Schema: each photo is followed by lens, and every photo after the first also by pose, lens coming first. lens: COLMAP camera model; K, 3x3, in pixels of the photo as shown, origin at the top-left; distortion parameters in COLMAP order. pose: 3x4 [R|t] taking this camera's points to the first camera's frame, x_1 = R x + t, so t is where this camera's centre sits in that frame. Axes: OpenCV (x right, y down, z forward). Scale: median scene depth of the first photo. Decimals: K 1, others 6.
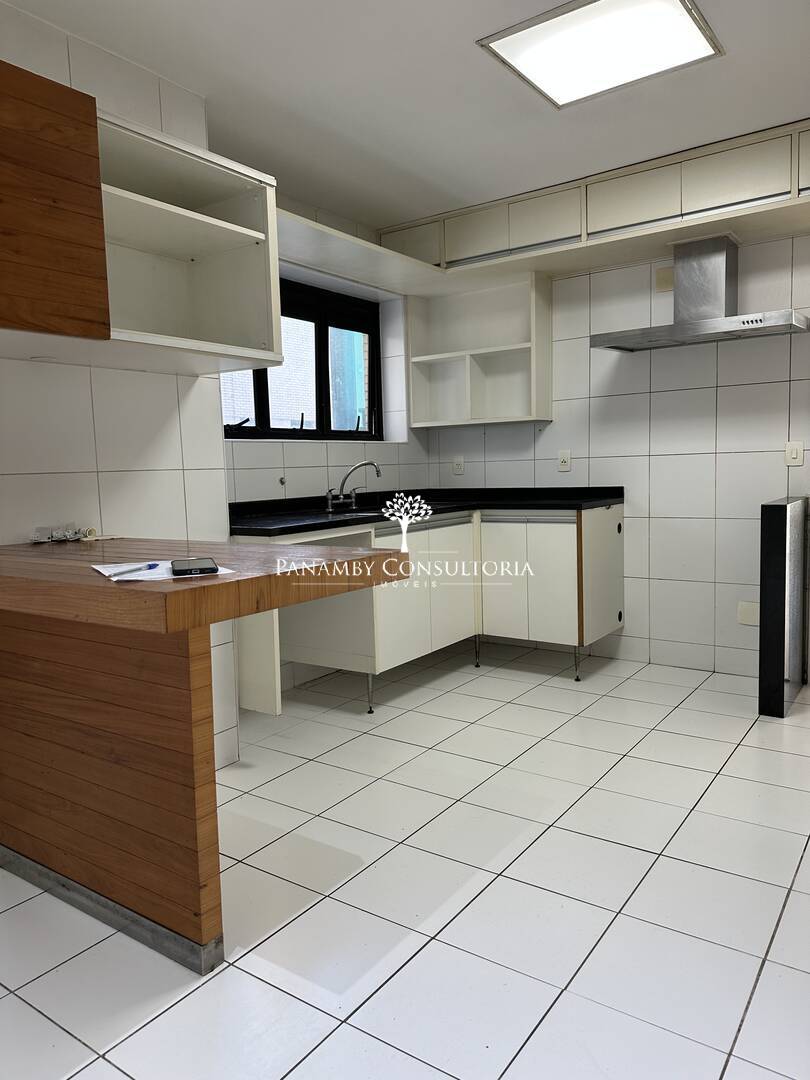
lens RADIAL K [[759.7, 0, 405.0], [0, 759.7, 540.0], [0, 0, 1]] dist [0.103416, -0.138078]
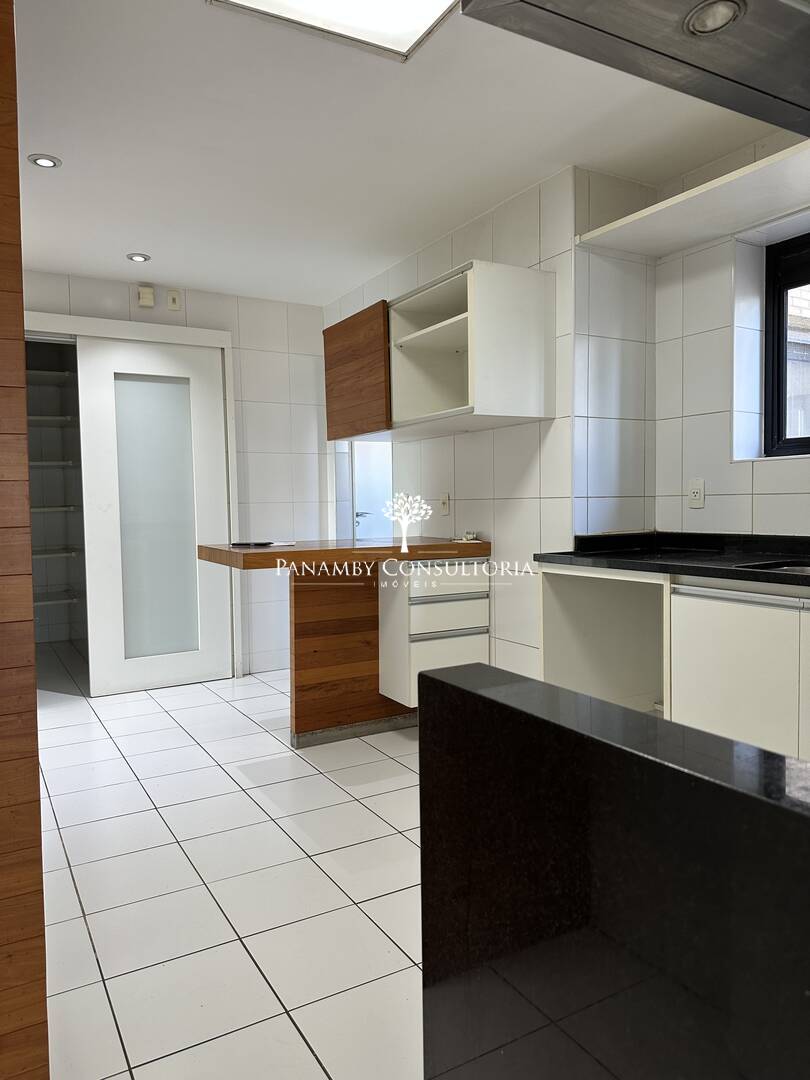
lens RADIAL K [[759.7, 0, 405.0], [0, 759.7, 540.0], [0, 0, 1]] dist [0.103416, -0.138078]
pose [[-0.420364, 0.082810, -0.903569, 0.797388], [-0.061815, 0.990899, 0.119572, -0.137410], [0.905247, 0.106117, -0.411420, 1.160894]]
